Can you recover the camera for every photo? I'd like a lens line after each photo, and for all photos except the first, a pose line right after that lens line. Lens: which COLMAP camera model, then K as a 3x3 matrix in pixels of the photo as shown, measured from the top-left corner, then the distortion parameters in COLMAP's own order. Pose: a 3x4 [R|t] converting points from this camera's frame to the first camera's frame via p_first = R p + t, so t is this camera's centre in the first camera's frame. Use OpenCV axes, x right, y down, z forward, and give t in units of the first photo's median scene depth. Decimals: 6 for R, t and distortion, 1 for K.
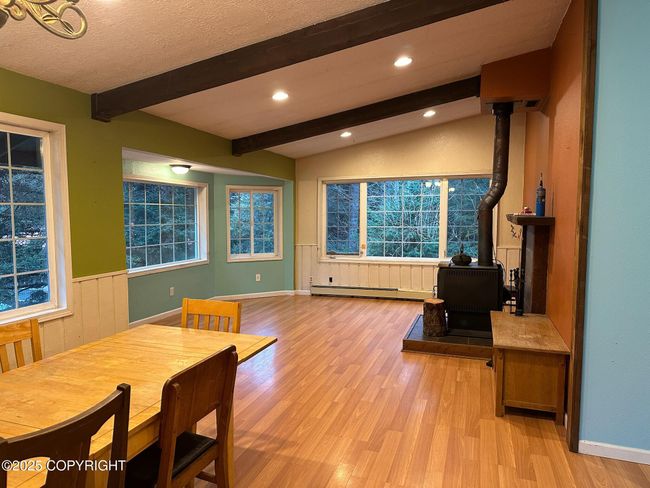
lens RADIAL K [[459.2, 0, 324.2], [0, 459.2, 244.9], [0, 0, 1]] dist [0.072076, -0.021996]
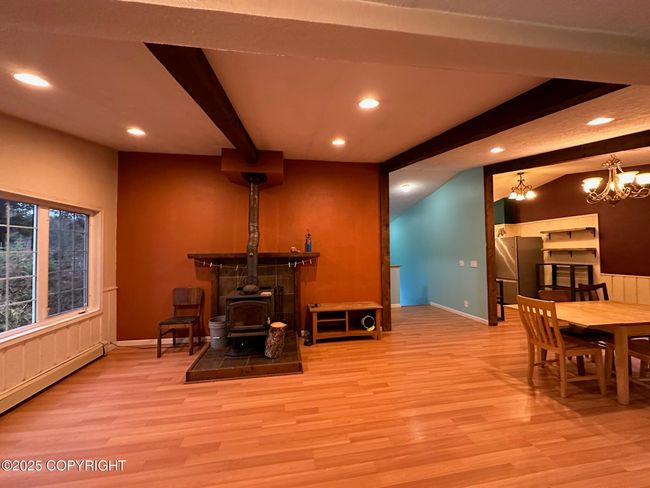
lens RADIAL K [[259.1, 0, 321.4], [0, 259.1, 246.1], [0, 0, 1]] dist [0.001436, 0.000208]
pose [[-0.469191, 0.023935, 0.882772, -0.467598], [0.077952, 0.996853, 0.014403, -0.093961], [-0.879650, 0.075572, -0.469580, 1.375638]]
